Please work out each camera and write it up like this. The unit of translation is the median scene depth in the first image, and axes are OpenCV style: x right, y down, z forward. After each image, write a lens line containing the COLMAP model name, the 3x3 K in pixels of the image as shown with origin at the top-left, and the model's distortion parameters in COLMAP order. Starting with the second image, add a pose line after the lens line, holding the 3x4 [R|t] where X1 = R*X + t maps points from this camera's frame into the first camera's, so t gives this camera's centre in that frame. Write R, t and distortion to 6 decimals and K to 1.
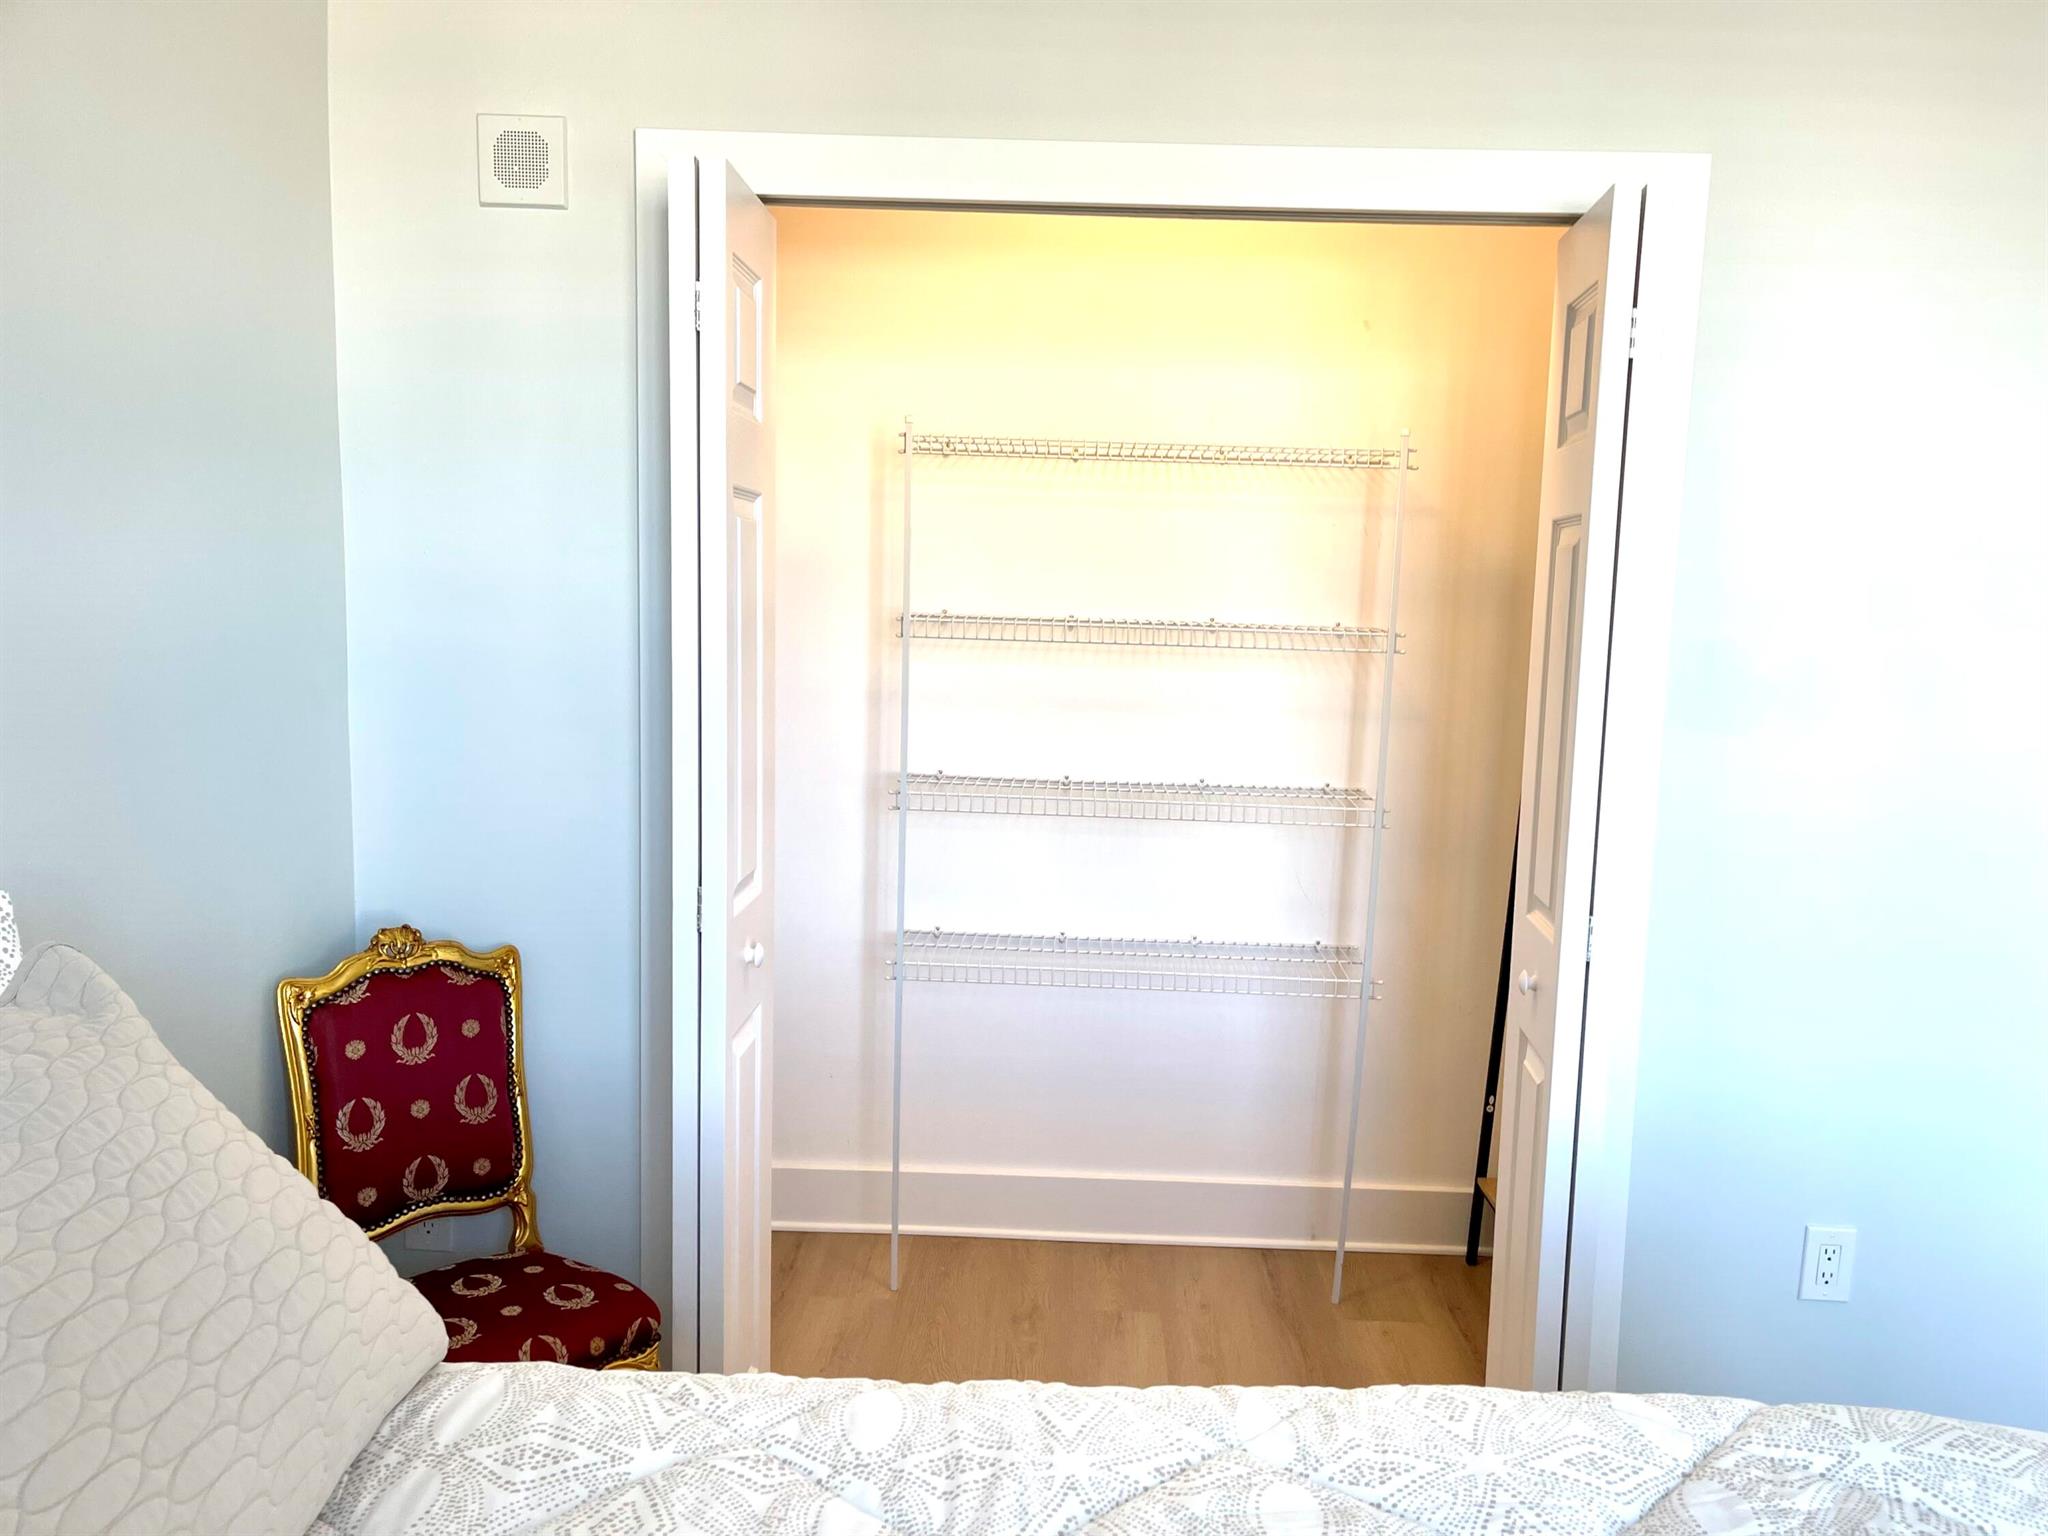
lens RADIAL K [[1549.3, 0, 1034.5], [0, 1549.3, 781.2], [0, 0, 1]] dist [0.079822, -0.105595]
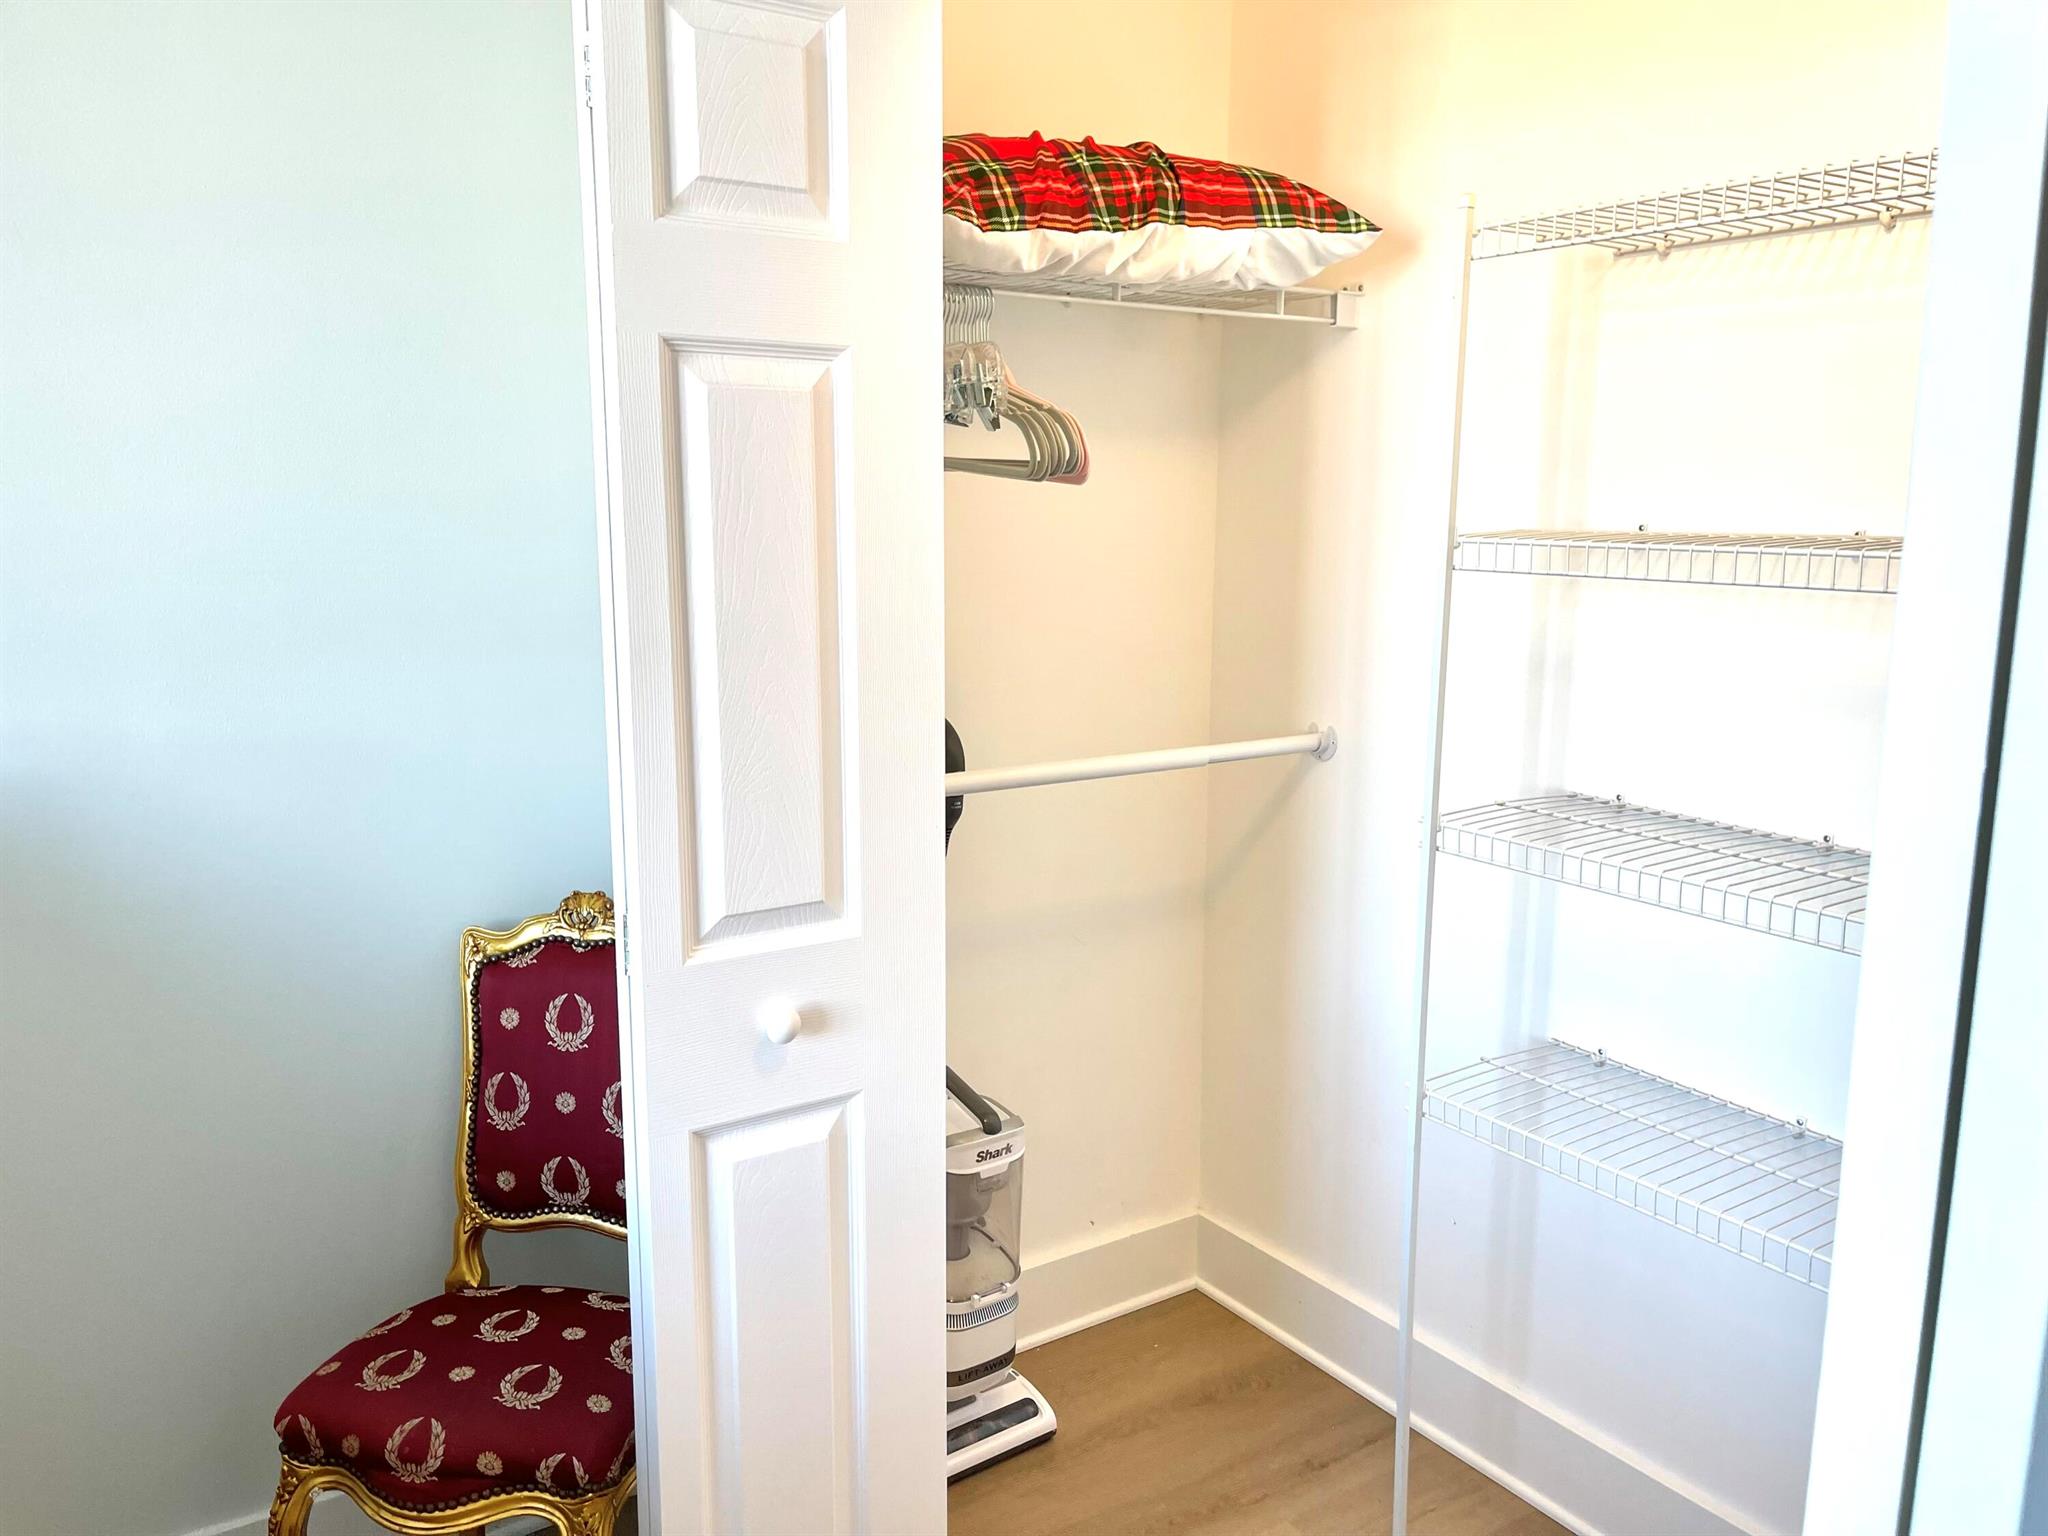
lens RADIAL K [[1507.0, 0, 1038.4], [0, 1507.0, 804.3], [0, 0, 1]] dist [0.076578, -0.098564]
pose [[0.585324, 0.128466, -0.800557, 0.419930], [-0.087586, 0.991608, 0.095086, -0.059620], [0.806055, 0.014461, 0.591664, 0.708526]]
